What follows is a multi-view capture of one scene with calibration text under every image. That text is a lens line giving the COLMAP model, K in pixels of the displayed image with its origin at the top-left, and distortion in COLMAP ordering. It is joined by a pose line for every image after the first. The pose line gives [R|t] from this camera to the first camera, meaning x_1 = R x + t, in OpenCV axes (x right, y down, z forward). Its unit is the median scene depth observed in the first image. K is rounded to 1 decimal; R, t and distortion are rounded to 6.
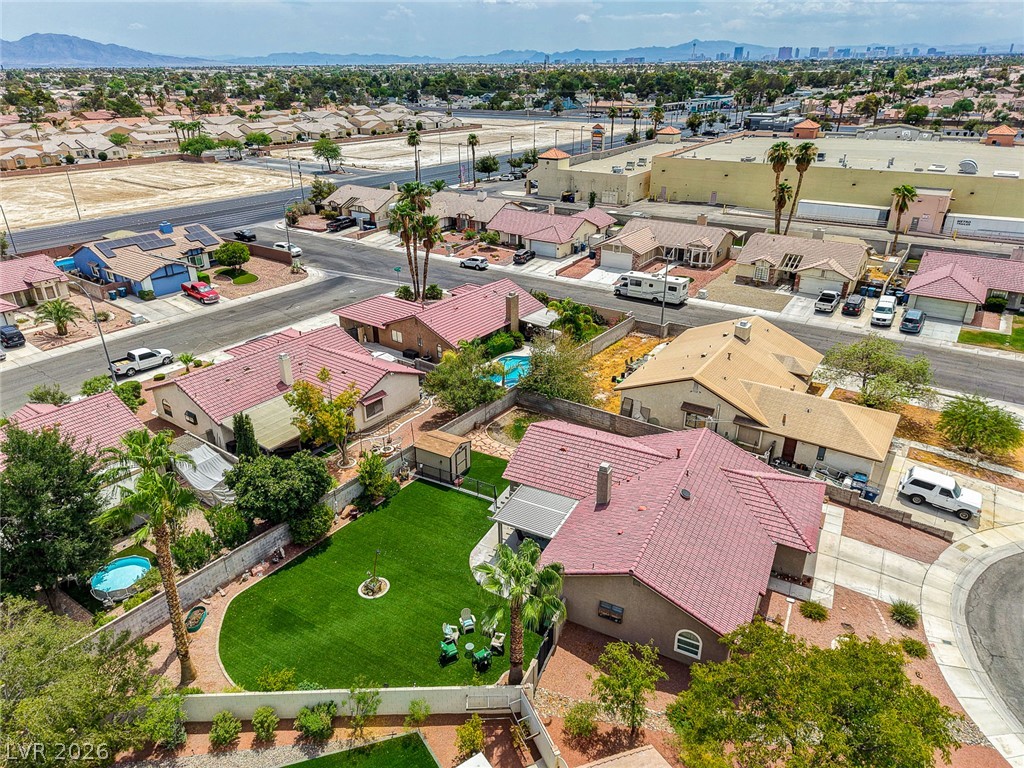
lens RADIAL K [[682.6, 0, 509.1], [0, 682.6, 382.7], [0, 0, 1]] dist [0.066175, -0.050000]
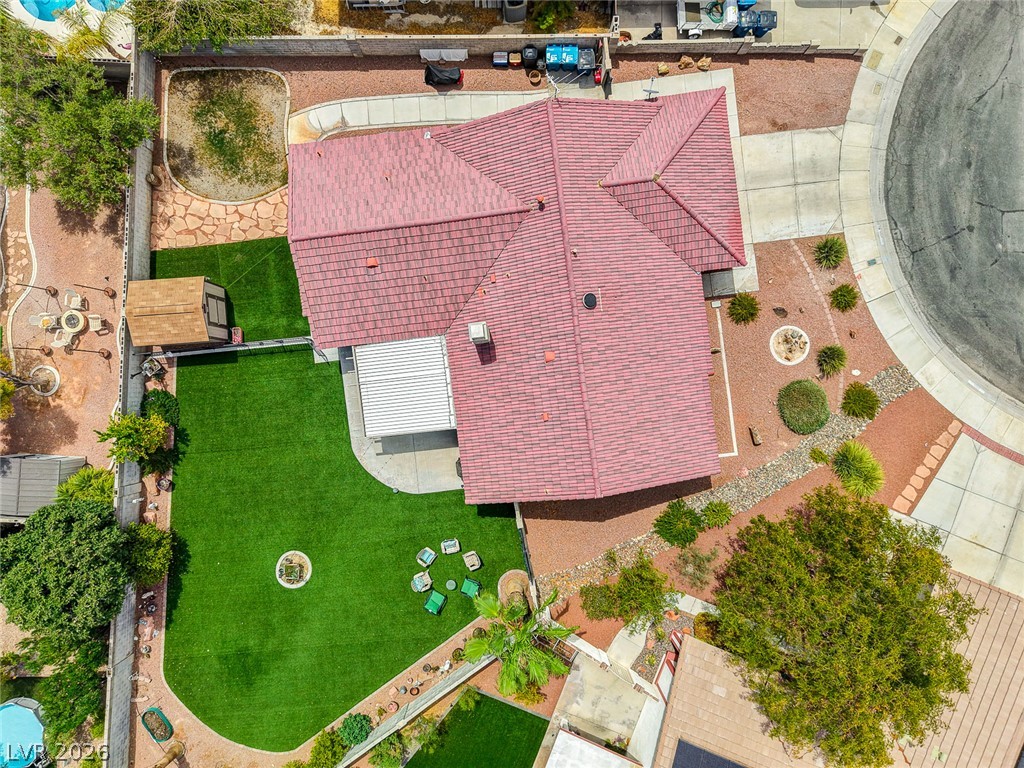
lens RADIAL K [[682.6, 0, 509.1], [0, 682.6, 382.7], [0, 0, 1]] dist [0.066175, -0.050000]
pose [[0.824642, -0.565650, -0.002195, 0.122983], [0.241576, 0.348672, 0.905576, -0.395606], [-0.511474, -0.747307, 0.424178, 0.587655]]
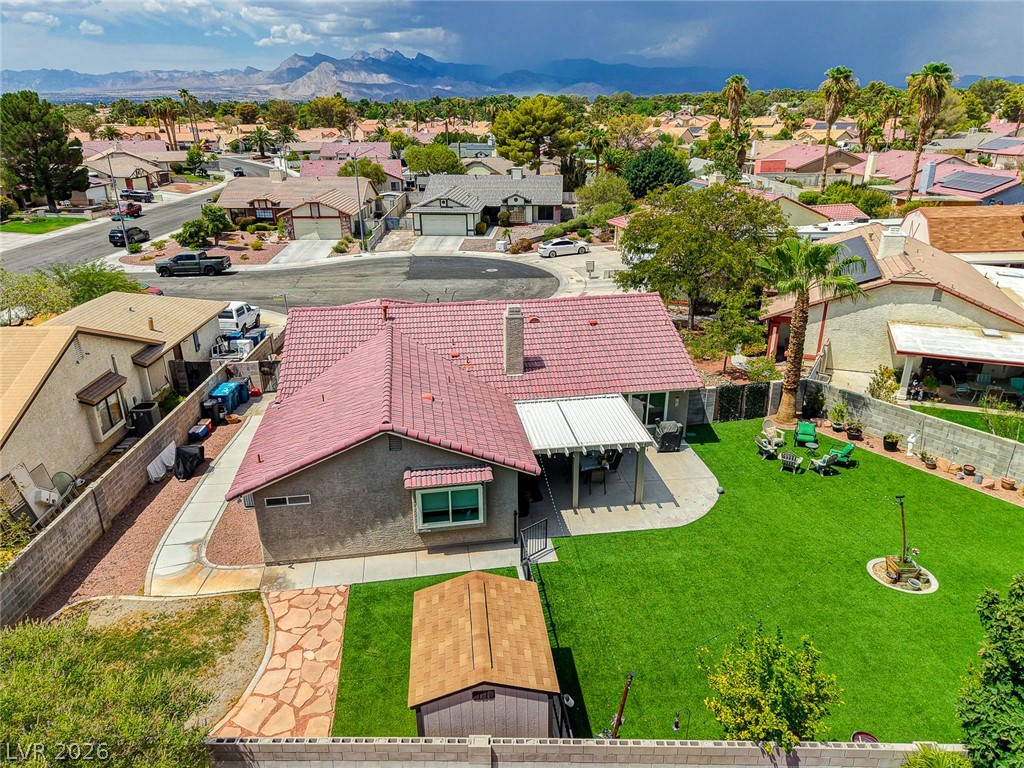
lens RADIAL K [[680.4, 0, 509.9], [0, 680.4, 382.6], [0, 0, 1]] dist [0.063515, -0.050011]
pose [[-0.579349, -0.293172, 0.760529, -0.316168], [0.346902, 0.755658, 0.555554, -0.160680], [-0.737573, 0.585689, -0.336088, 1.106105]]
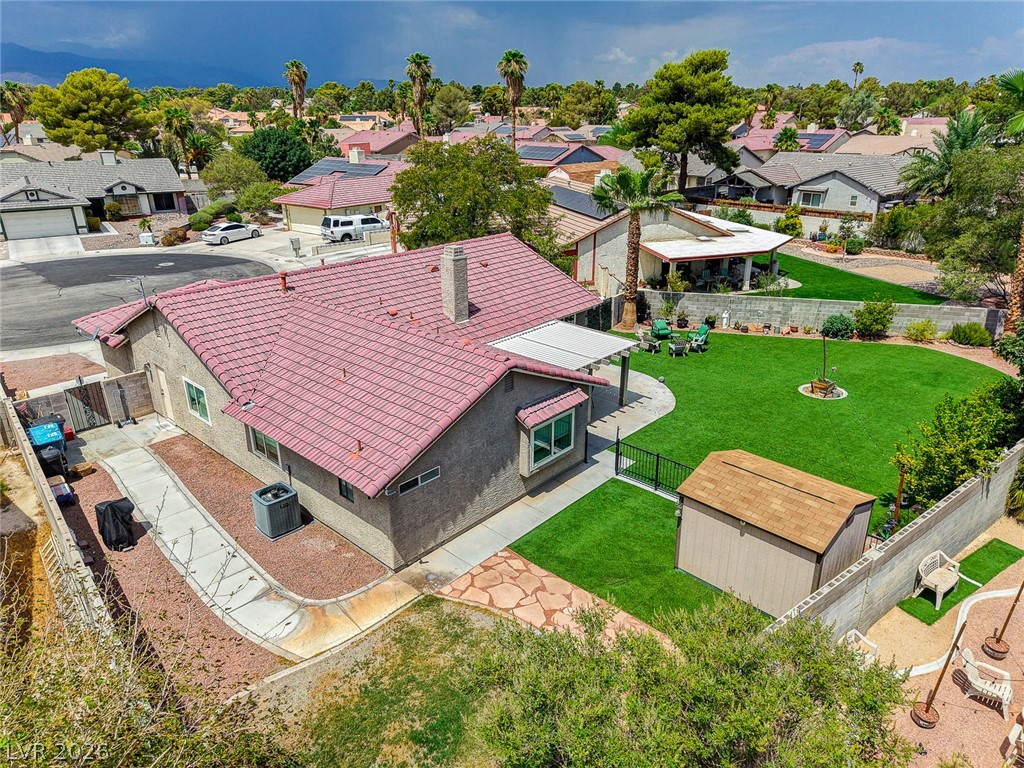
lens RADIAL K [[682.6, 0, 509.1], [0, 682.6, 382.7], [0, 0, 1]] dist [0.066175, -0.050000]
pose [[-0.962355, -0.094908, 0.254688, -0.061404], [0.118506, 0.696776, 0.707432, -0.193263], [-0.244601, 0.710982, -0.659299, 1.292086]]
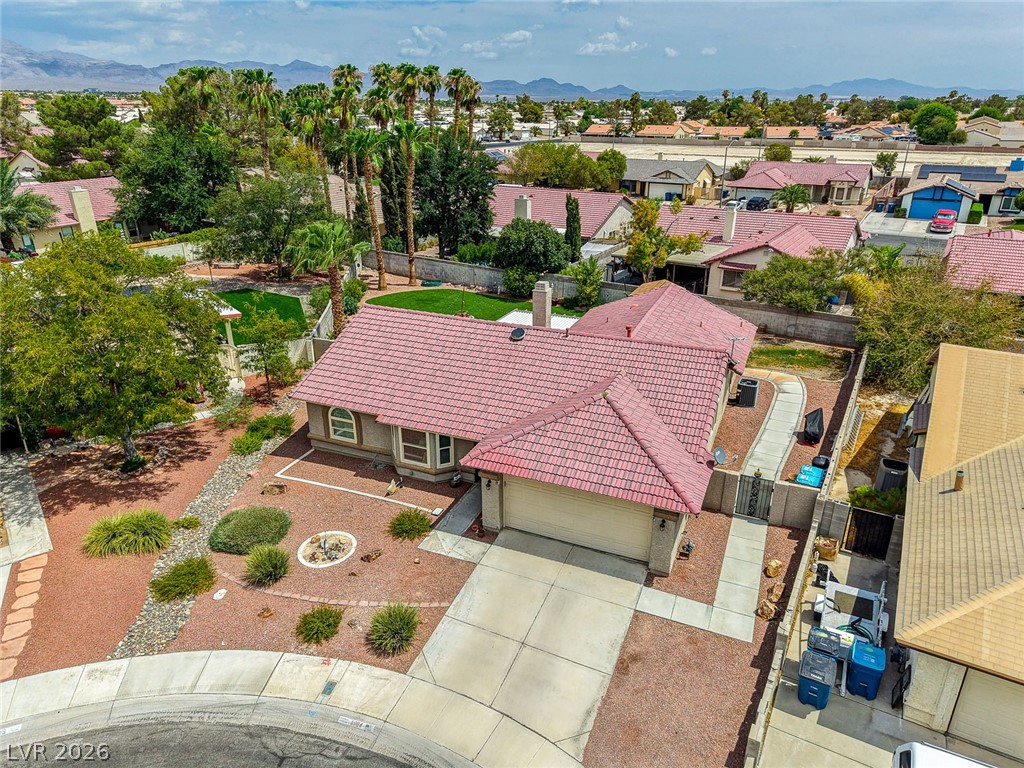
lens RADIAL K [[682.6, 0, 509.1], [0, 682.6, 382.7], [0, 0, 1]] dist [0.066175, -0.050000]
pose [[0.067853, 0.384996, -0.920421, 0.793373], [-0.422153, 0.846971, 0.323152, -0.016956], [0.903982, 0.366631, 0.219997, 0.734212]]
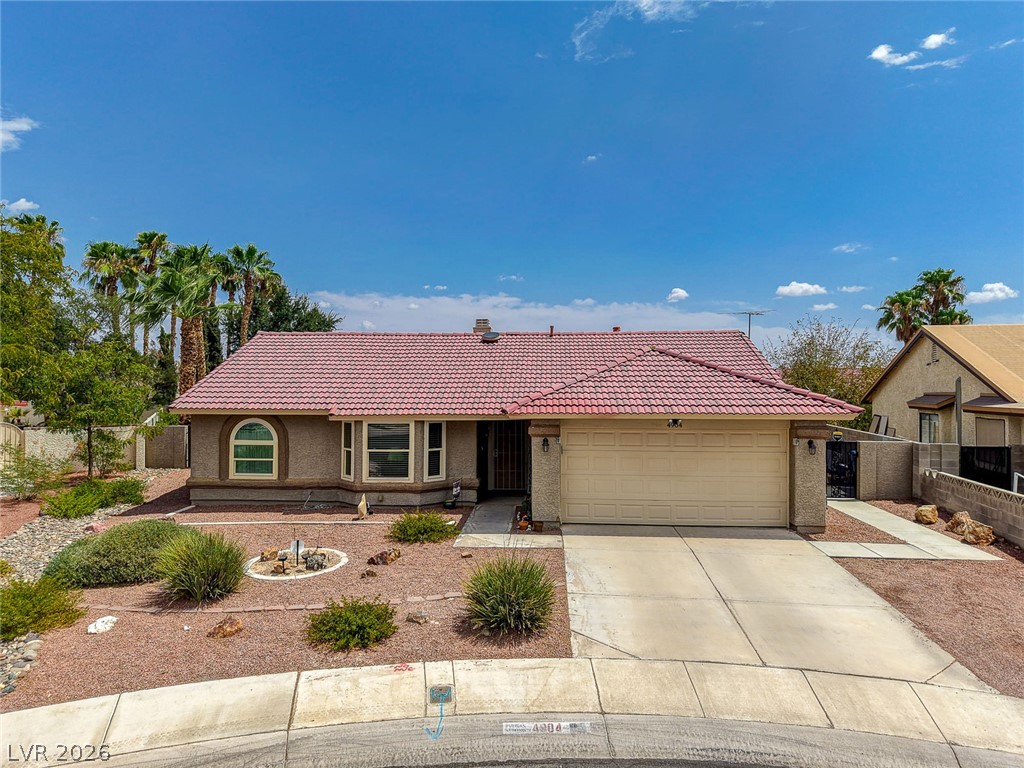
lens RADIAL K [[682.6, 0, 509.1], [0, 682.6, 382.7], [0, 0, 1]] dist [0.066175, -0.050000]
pose [[0.405447, 0.000392, -0.914119, 0.664912], [-0.388907, 0.905058, -0.172107, 0.245734], [0.827263, 0.425288, 0.367105, 0.706862]]
